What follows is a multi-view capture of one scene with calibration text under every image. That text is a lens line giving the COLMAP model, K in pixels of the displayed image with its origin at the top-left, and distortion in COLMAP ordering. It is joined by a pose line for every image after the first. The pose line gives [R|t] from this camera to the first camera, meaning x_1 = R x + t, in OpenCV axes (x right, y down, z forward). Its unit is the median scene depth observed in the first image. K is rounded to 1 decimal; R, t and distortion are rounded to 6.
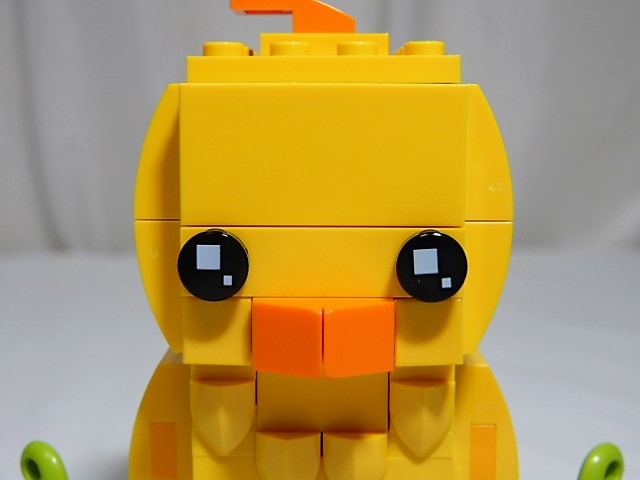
lens RADIAL K [[1054.1, 0, 320.0], [0, 1054.1, 240.0], [0, 0, 1]] dist [0.017211, 0.102937]
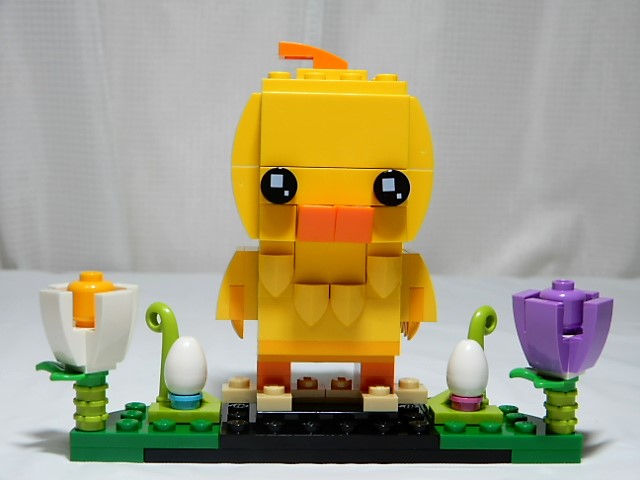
lens RADIAL K [[1054.1, 0, 320.0], [0, 1054.1, 240.0], [0, 0, 1]] dist [0.017211, 0.102937]
pose [[0.996541, 0.010668, 0.082417, -0.168155], [-0.005623, 0.998109, -0.061204, 0.219554], [-0.082914, 0.060529, 0.994717, -0.831851]]
